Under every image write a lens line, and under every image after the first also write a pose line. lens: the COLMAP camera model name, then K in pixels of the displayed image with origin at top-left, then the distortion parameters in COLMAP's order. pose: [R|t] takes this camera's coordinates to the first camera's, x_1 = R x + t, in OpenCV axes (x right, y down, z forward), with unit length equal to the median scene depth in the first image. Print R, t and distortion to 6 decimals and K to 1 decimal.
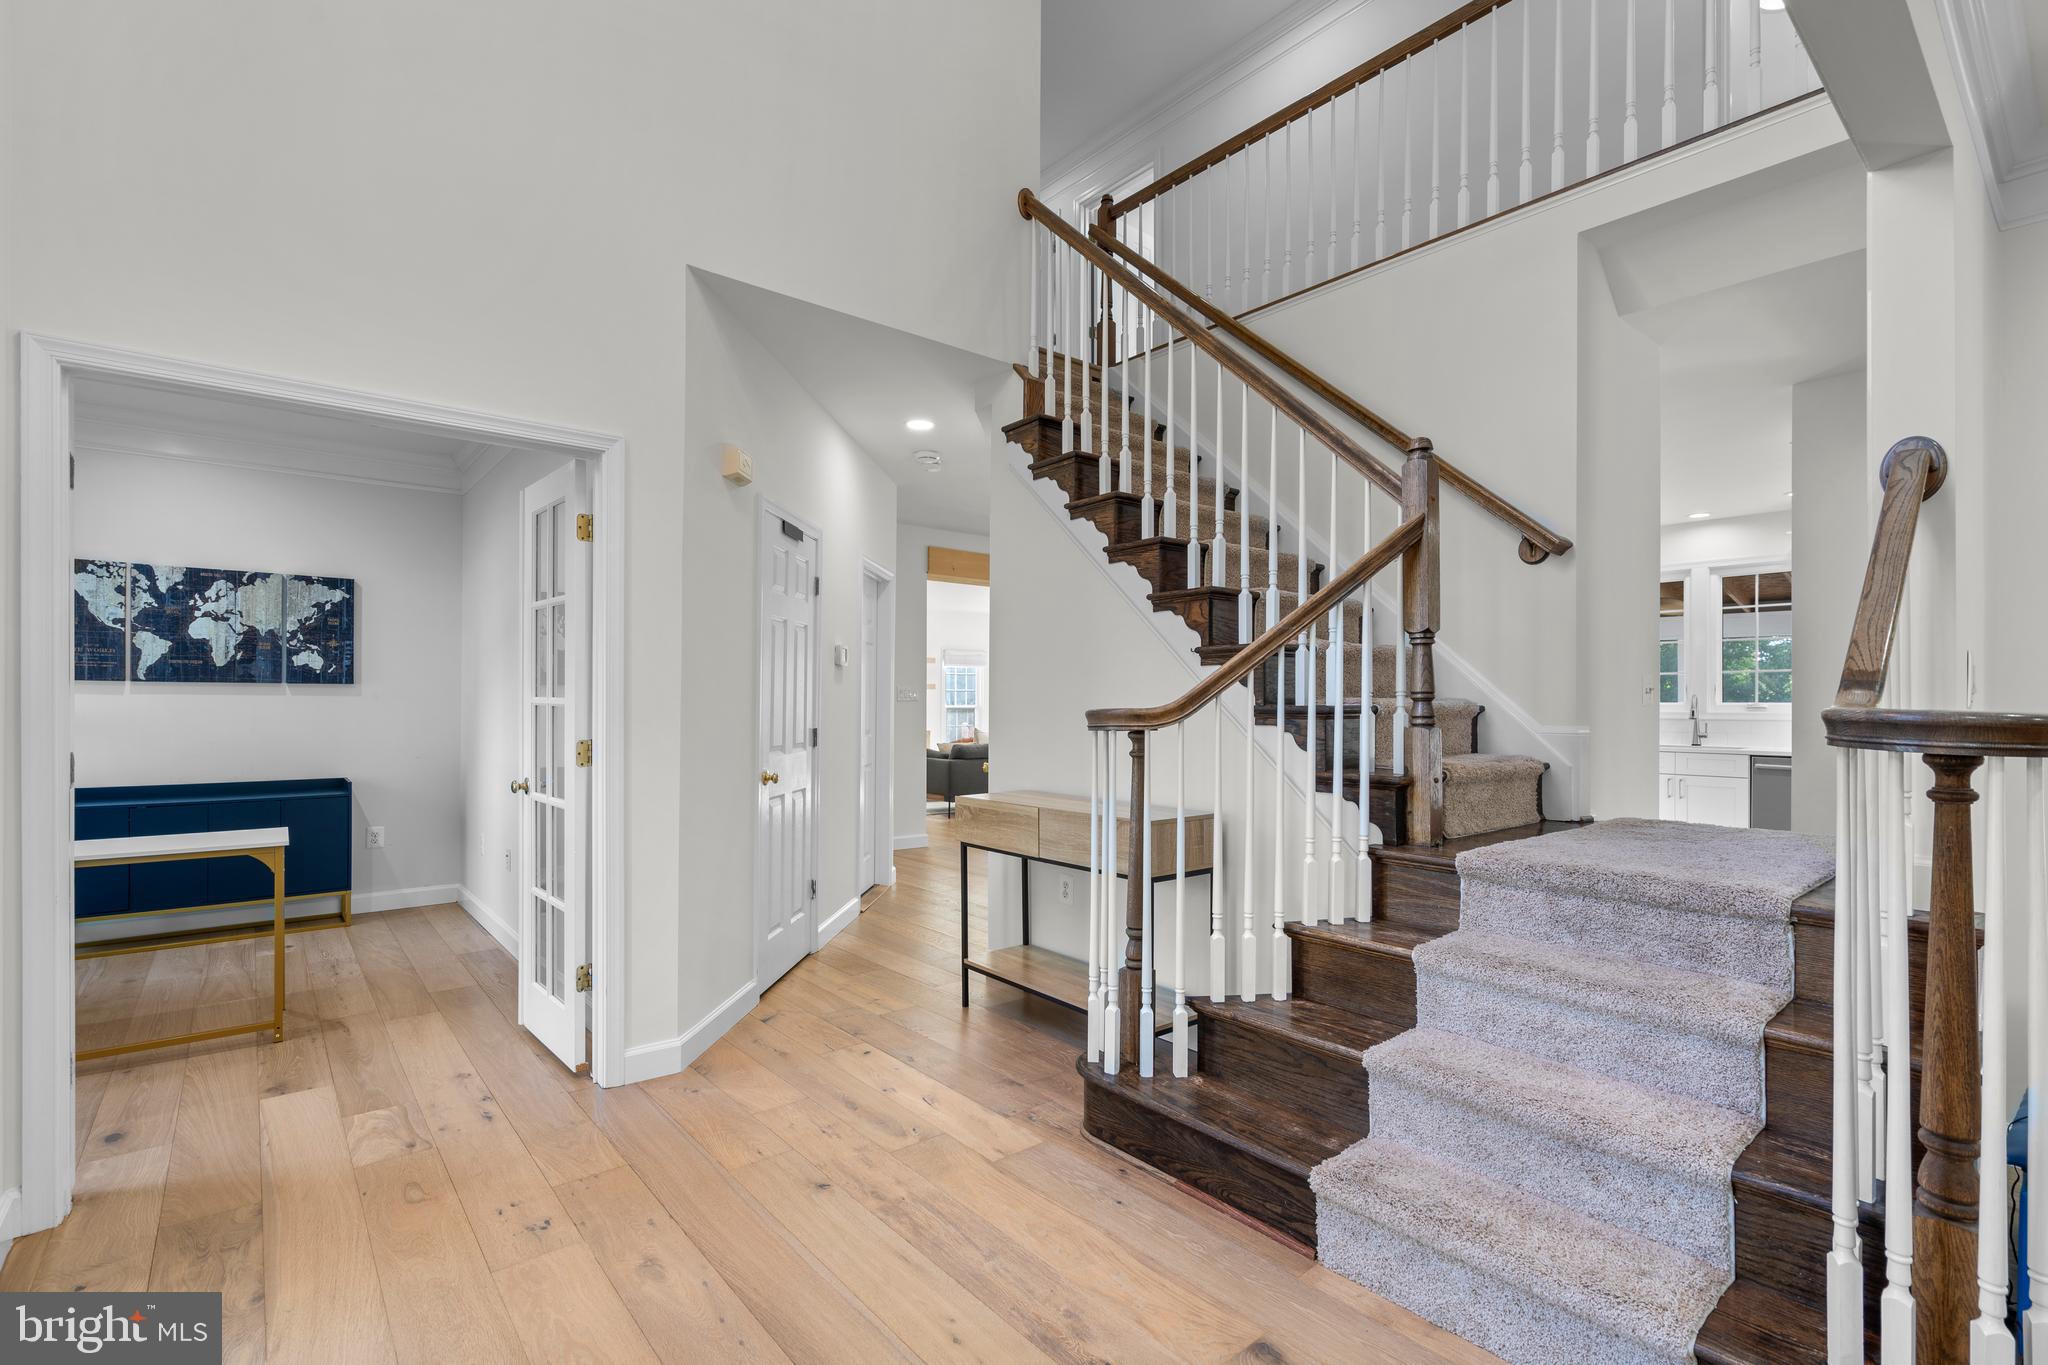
lens RADIAL K [[929.1, 0, 1022.4], [0, 929.1, 697.6], [0, 0, 1]] dist [0.000836, -0.000310]
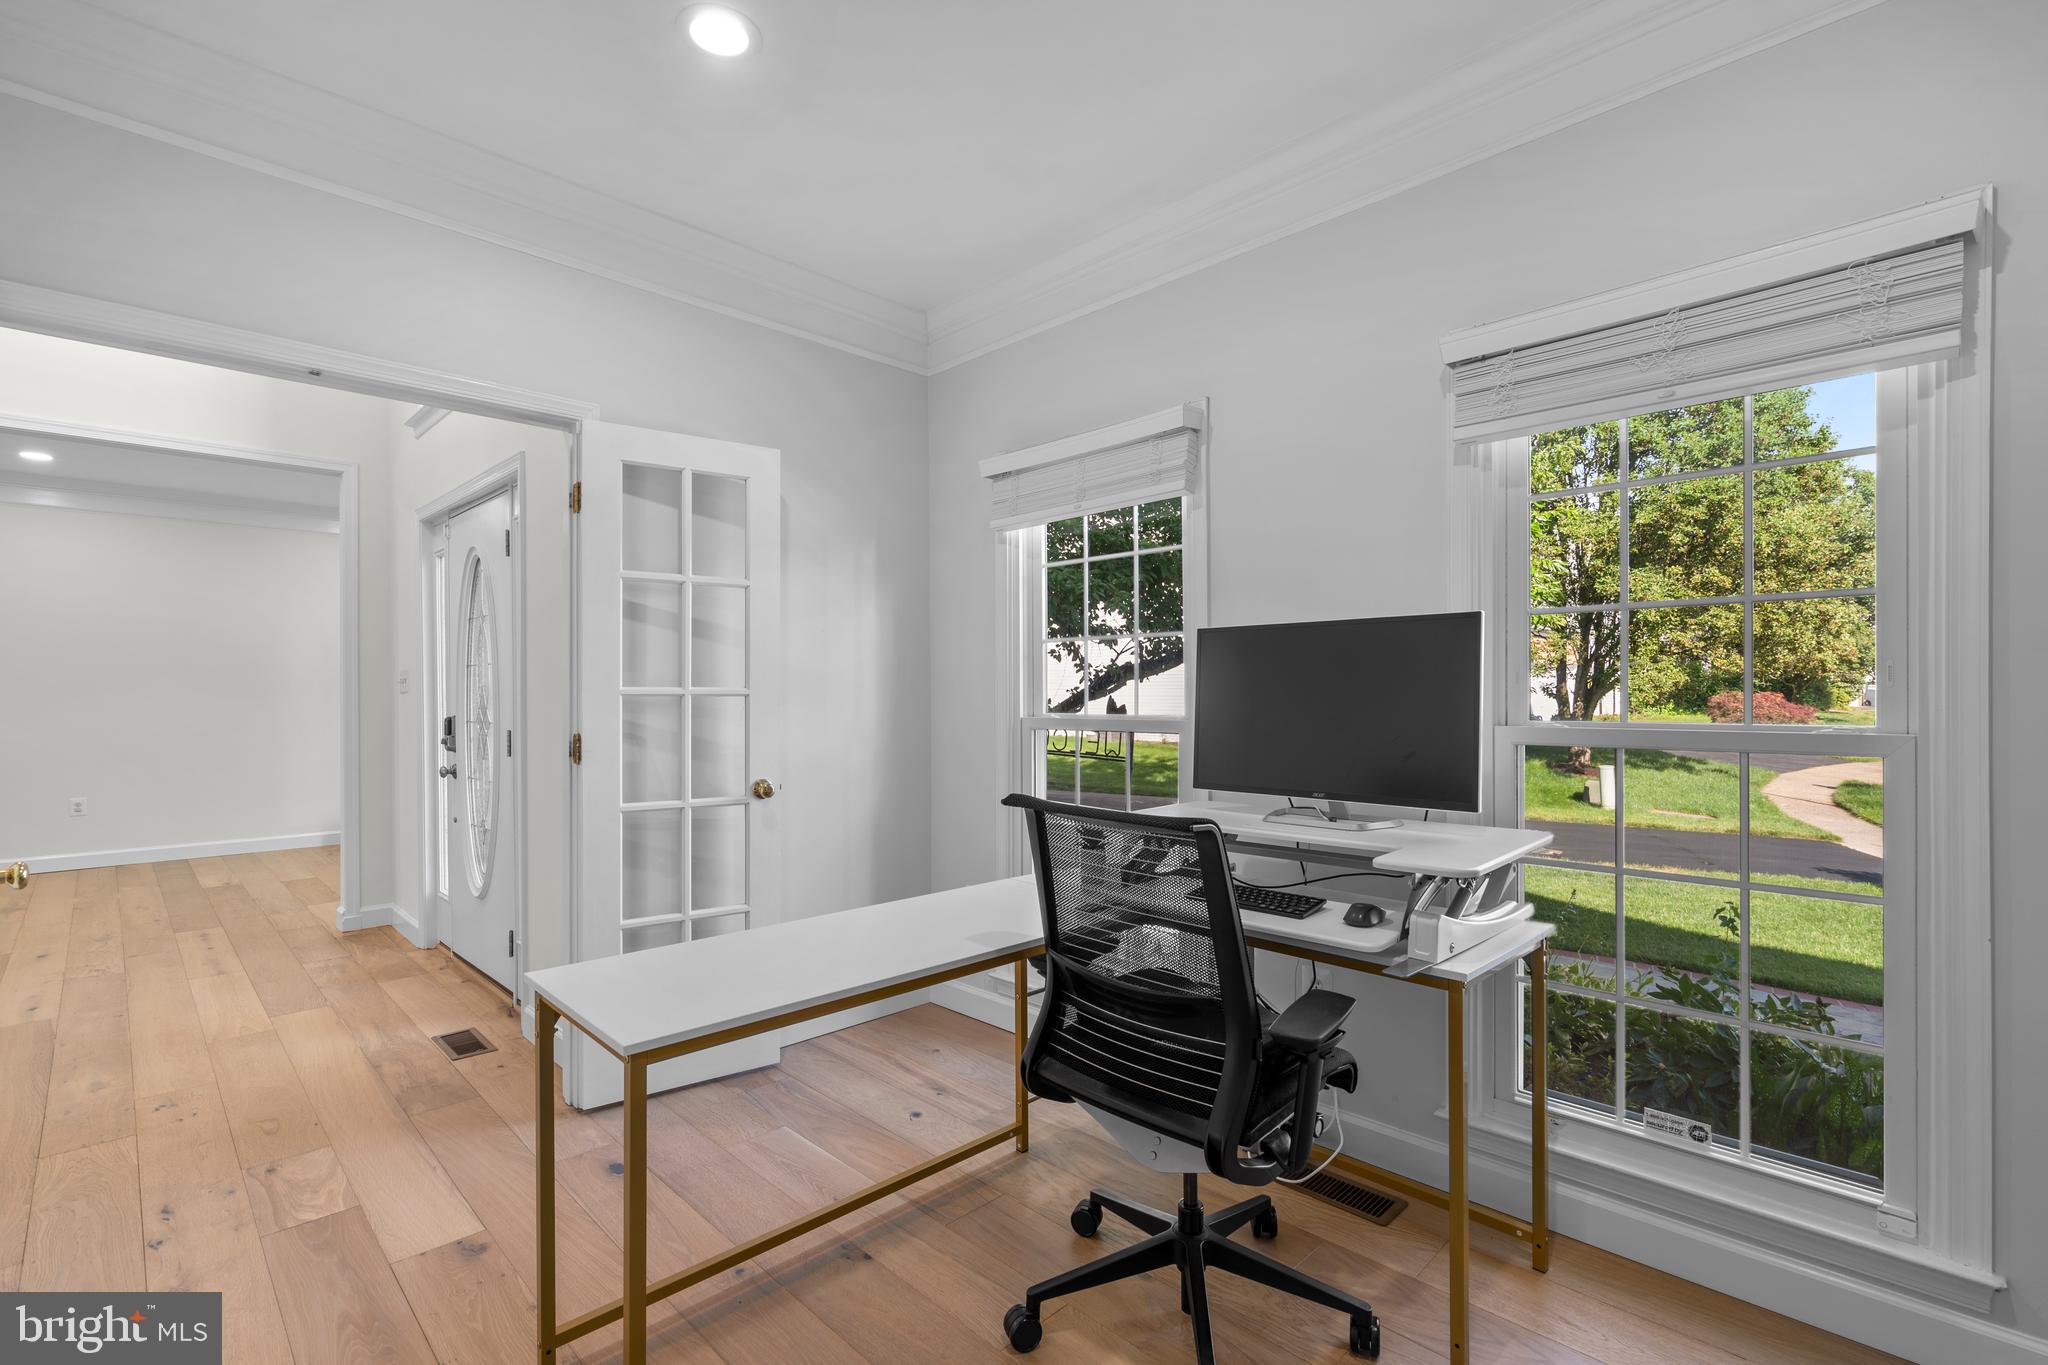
lens RADIAL K [[929.1, 0, 1022.4], [0, 929.1, 697.6], [0, 0, 1]] dist [0.000836, -0.000310]
pose [[-0.996539, -0.000190, -0.083128, -1.113232], [-0.000084, 0.999999, -0.001273, 0.009633], [0.083128, -0.001261, -0.996538, 1.665785]]
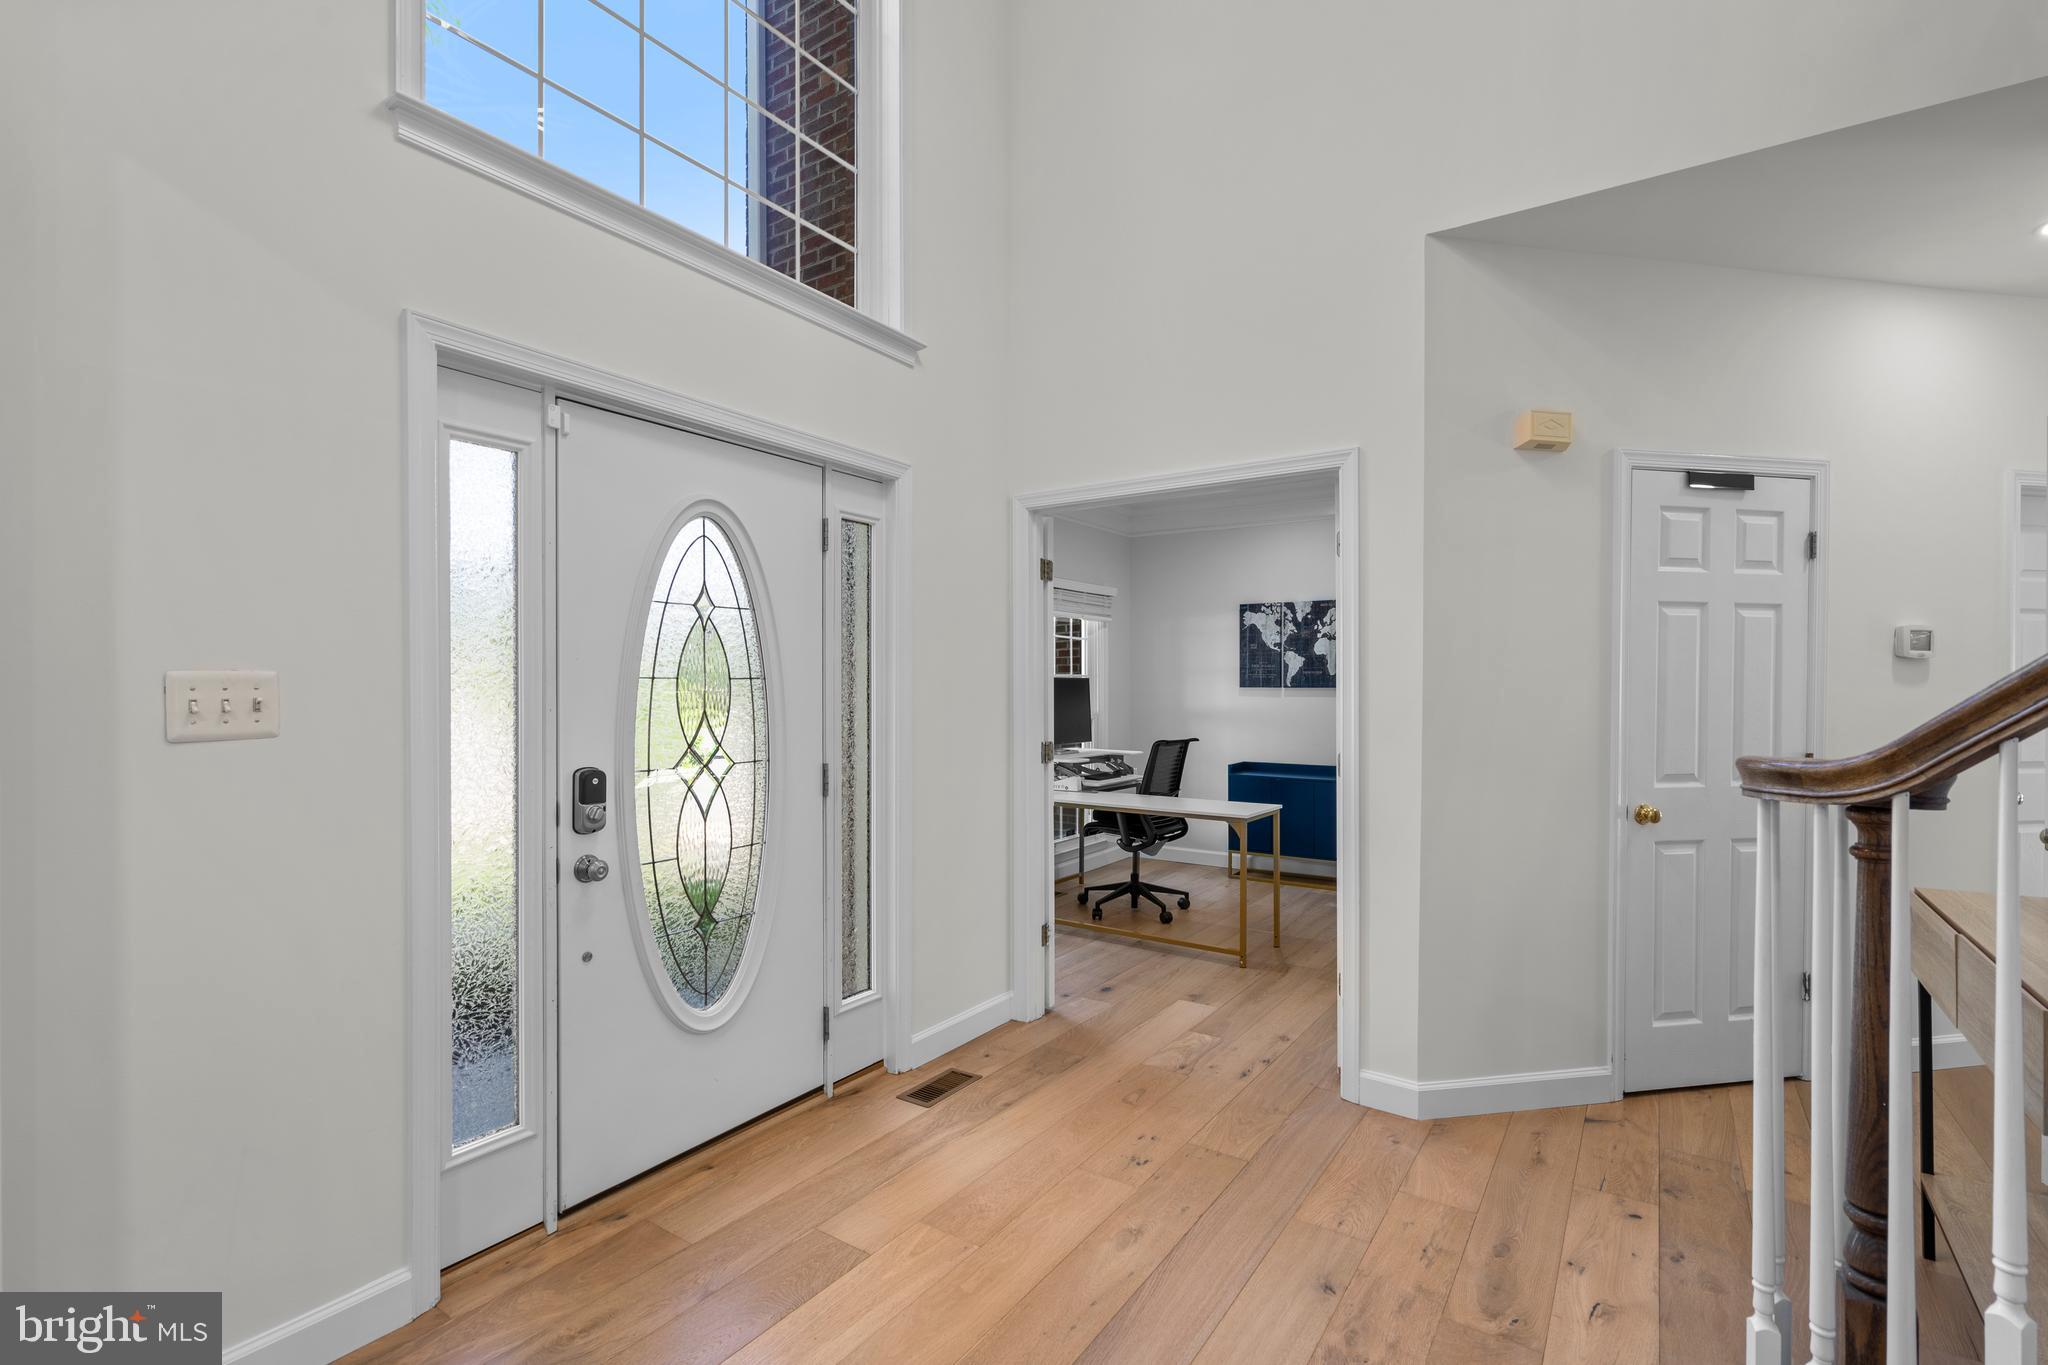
lens RADIAL K [[929.1, 0, 1022.4], [0, 929.1, 697.6], [0, 0, 1]] dist [0.000836, -0.000310]
pose [[0.273470, 0.006267, -0.961860, 0.409149], [0.004942, 0.999956, 0.007920, -0.024046], [0.961868, -0.006920, 0.273427, 0.378498]]
